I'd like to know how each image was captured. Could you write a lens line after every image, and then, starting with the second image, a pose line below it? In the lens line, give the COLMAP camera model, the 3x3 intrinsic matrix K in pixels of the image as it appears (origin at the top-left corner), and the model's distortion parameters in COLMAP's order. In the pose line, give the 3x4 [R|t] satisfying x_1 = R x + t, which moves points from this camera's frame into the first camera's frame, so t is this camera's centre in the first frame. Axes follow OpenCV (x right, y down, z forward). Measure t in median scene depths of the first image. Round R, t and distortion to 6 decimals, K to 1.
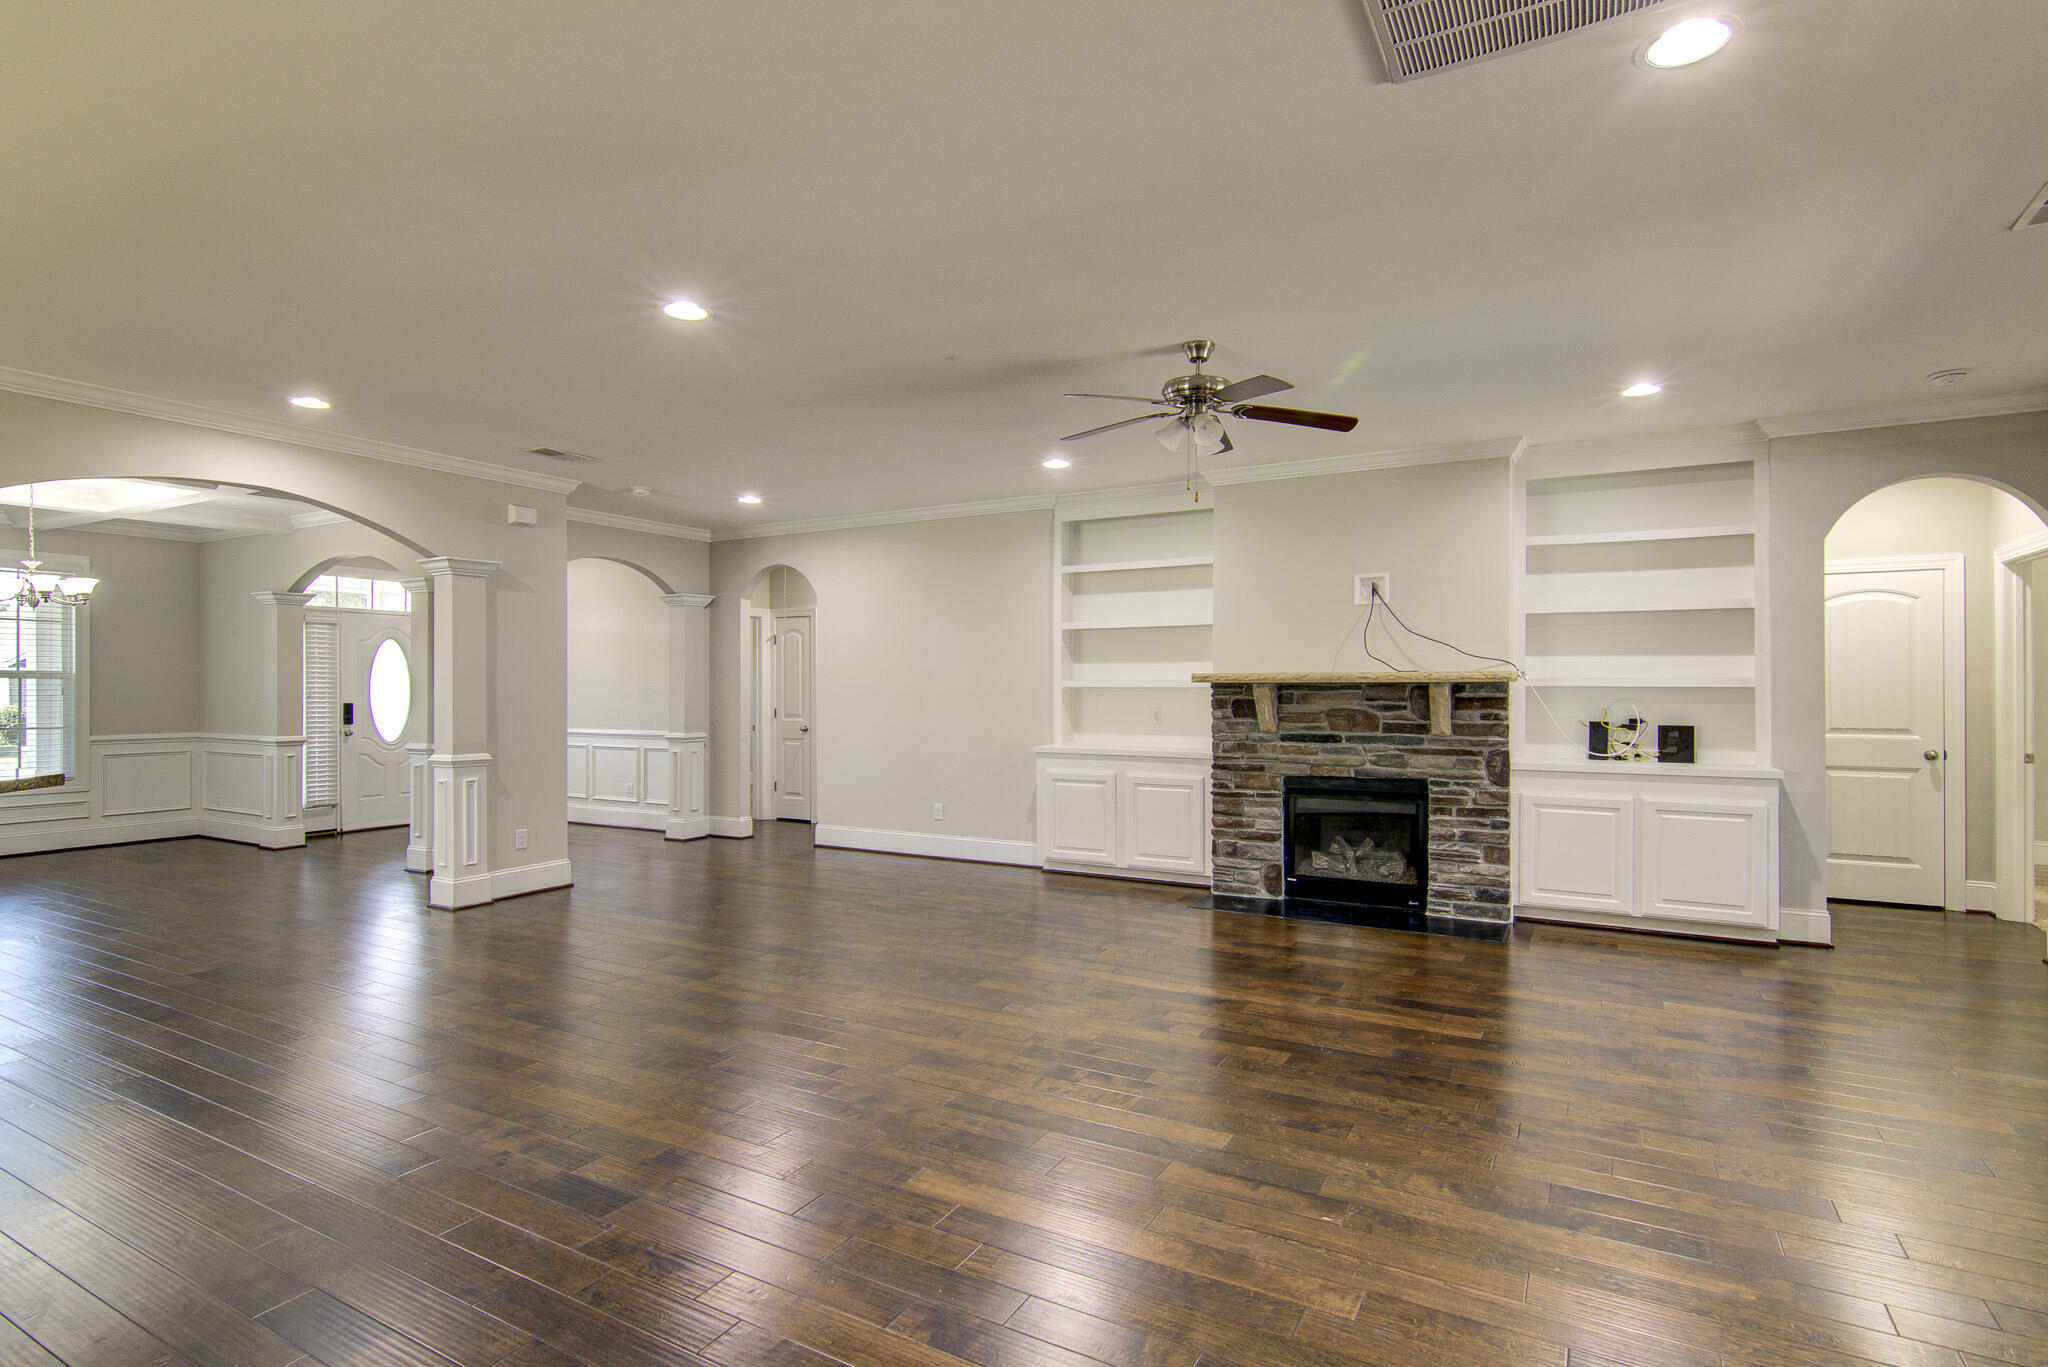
lens RADIAL K [[1014.5, 0, 1032.8], [0, 1014.5, 694.8], [0, 0, 1]] dist [-0.001127, 0.000424]
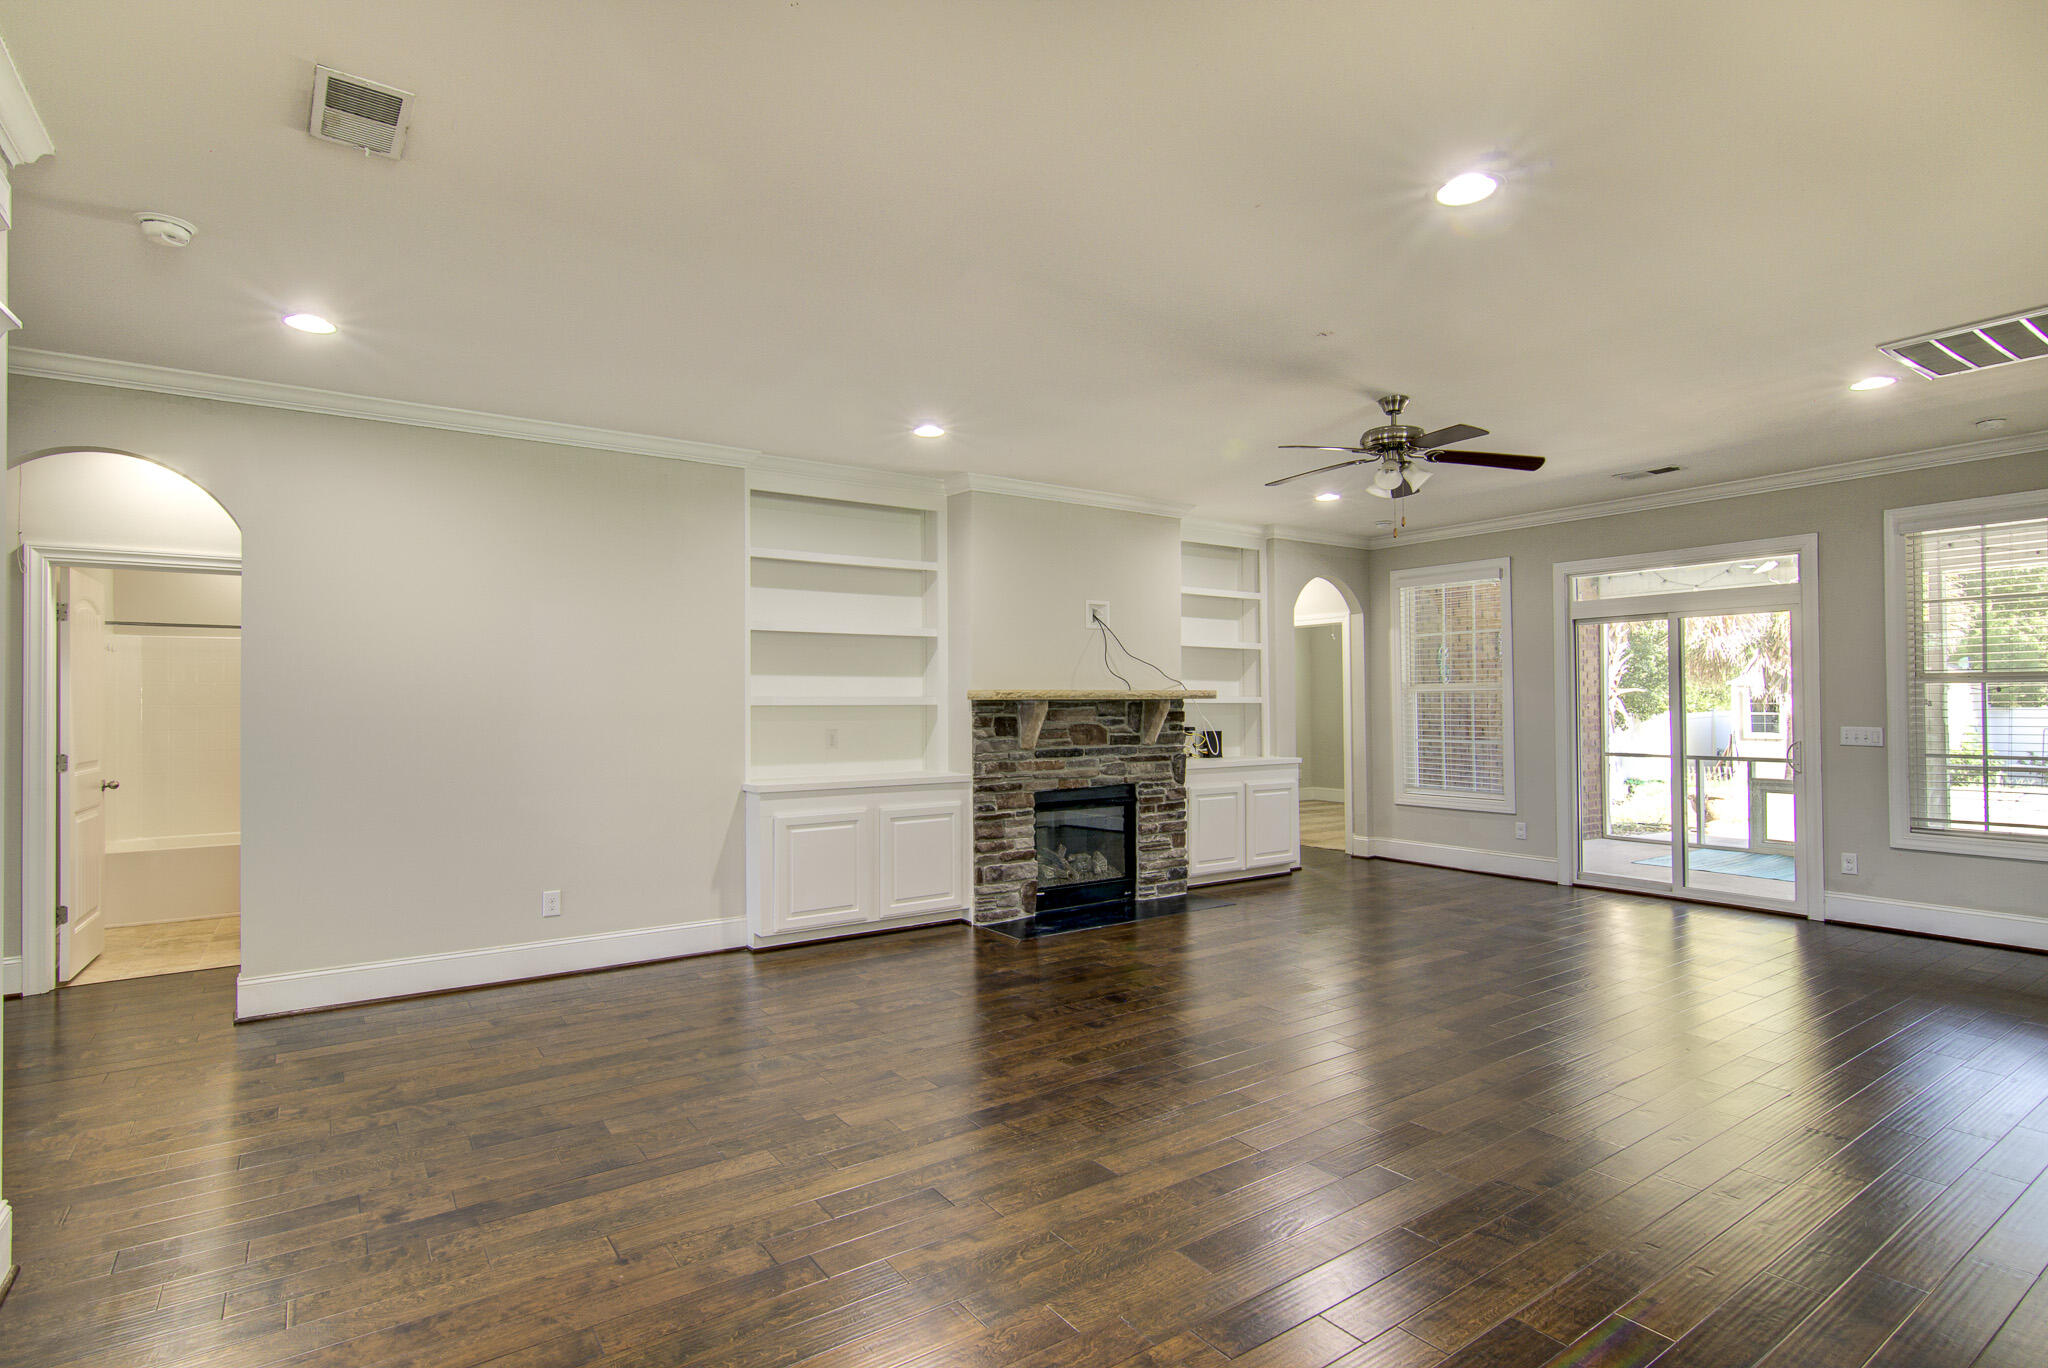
lens RADIAL K [[1020.9, 0, 1028.4], [0, 1020.9, 689.7], [0, 0, 1]] dist [-0.001443, 0.002447]
pose [[0.433269, 0.011470, 0.901191, -0.696169], [0.012921, 0.999737, -0.018936, -0.003032], [-0.901172, 0.019849, 0.433007, 0.585097]]
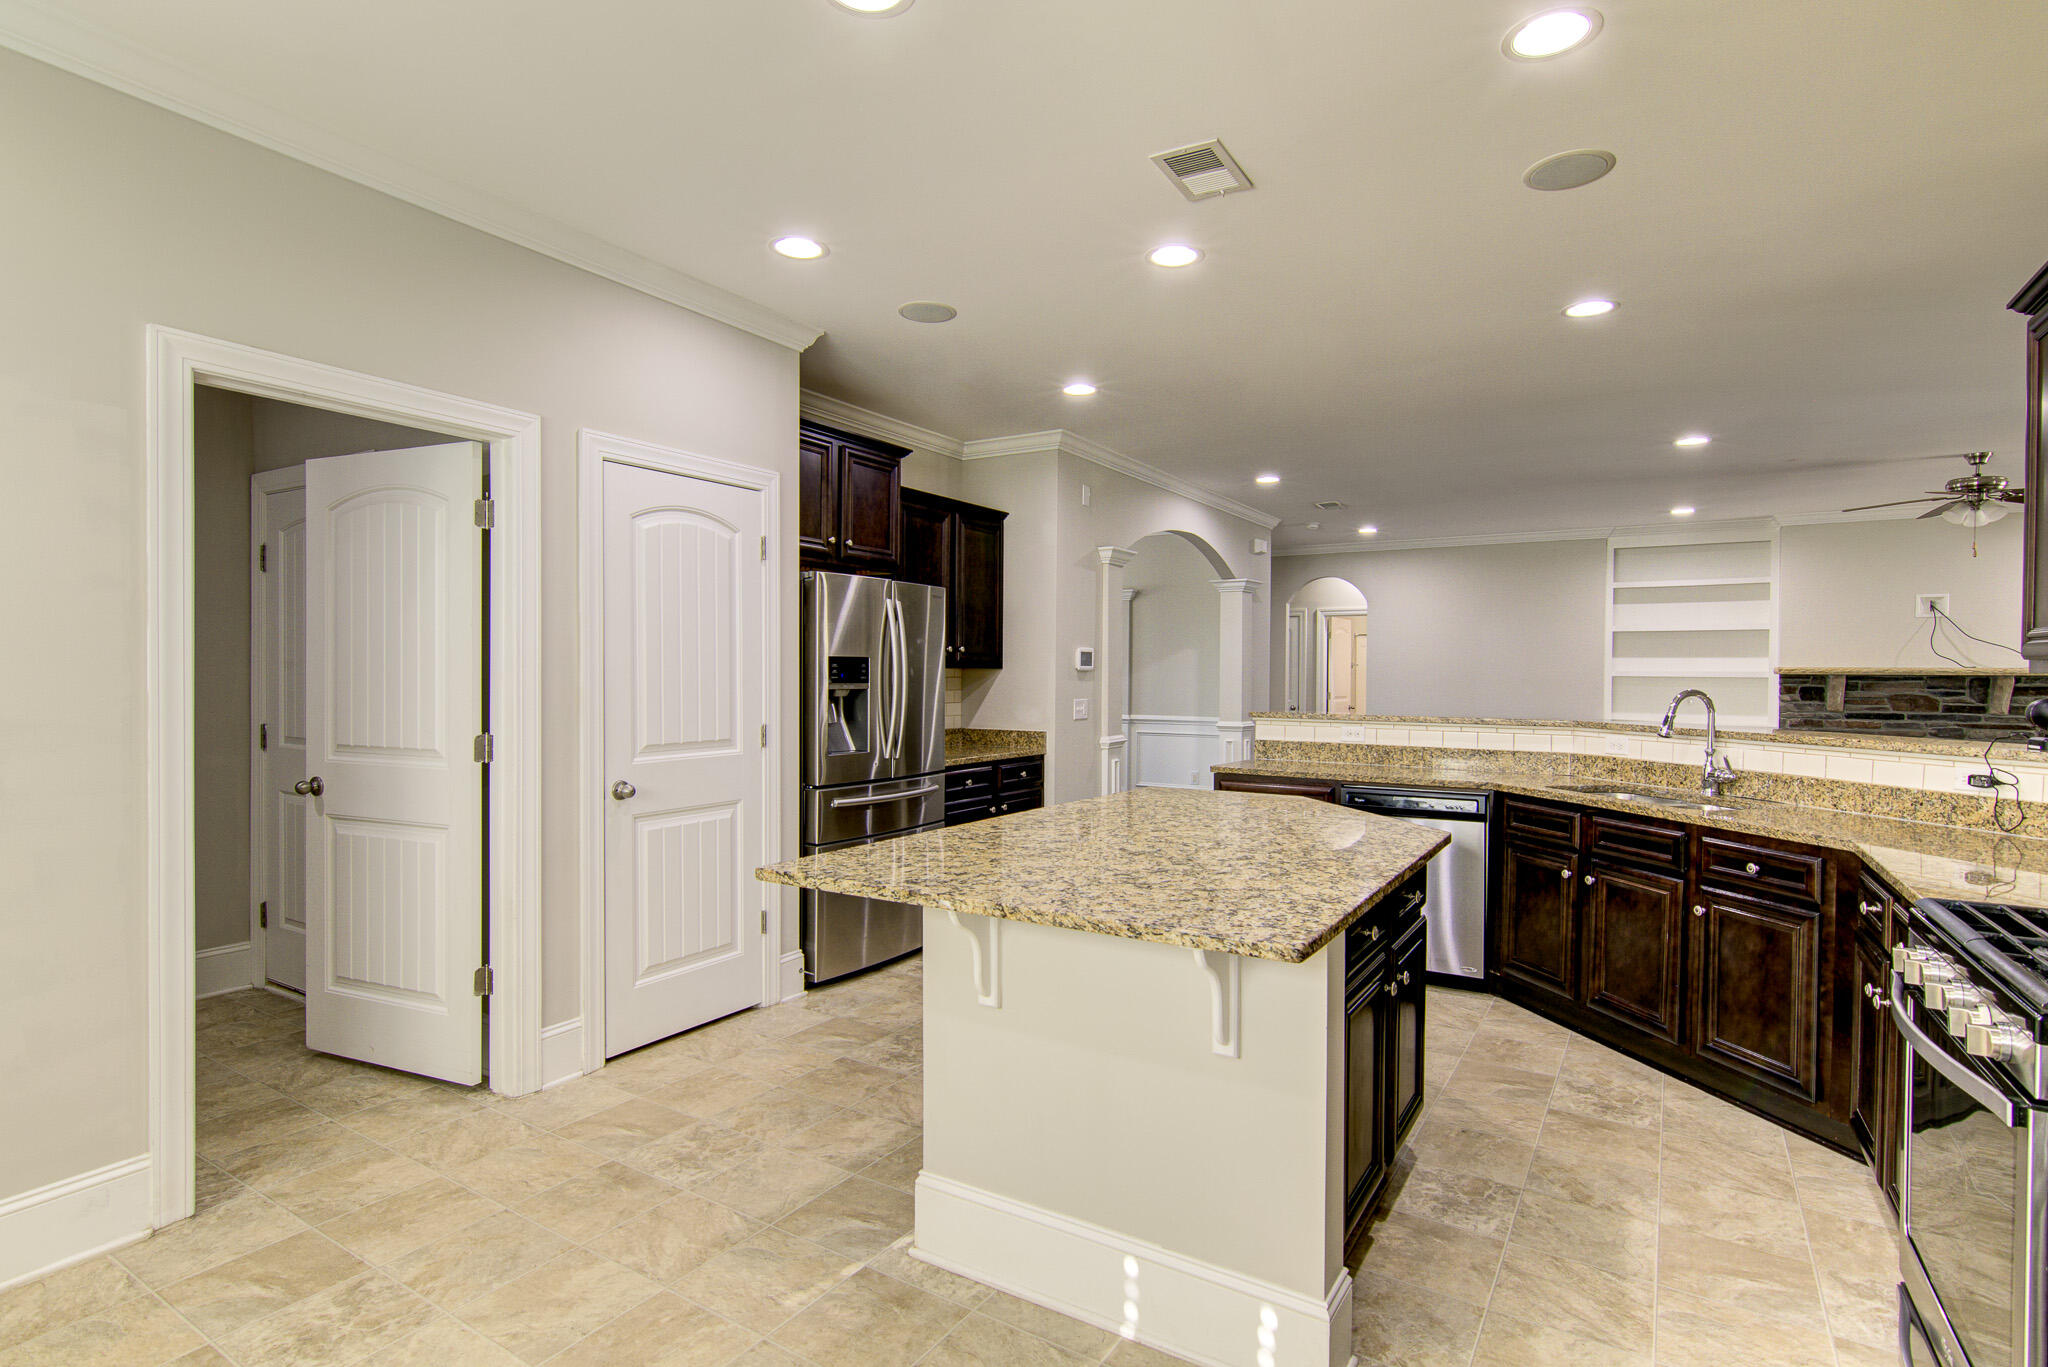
lens RADIAL K [[1020.9, 0, 1028.4], [0, 1020.9, 689.2], [0, 0, 1]] dist [-0.001443, 0.002447]
pose [[0.999249, 0.009482, -0.037581, -0.810766], [-0.009196, 0.999927, 0.007780, 0.006782], [0.037652, -0.007429, 0.999263, -0.401173]]
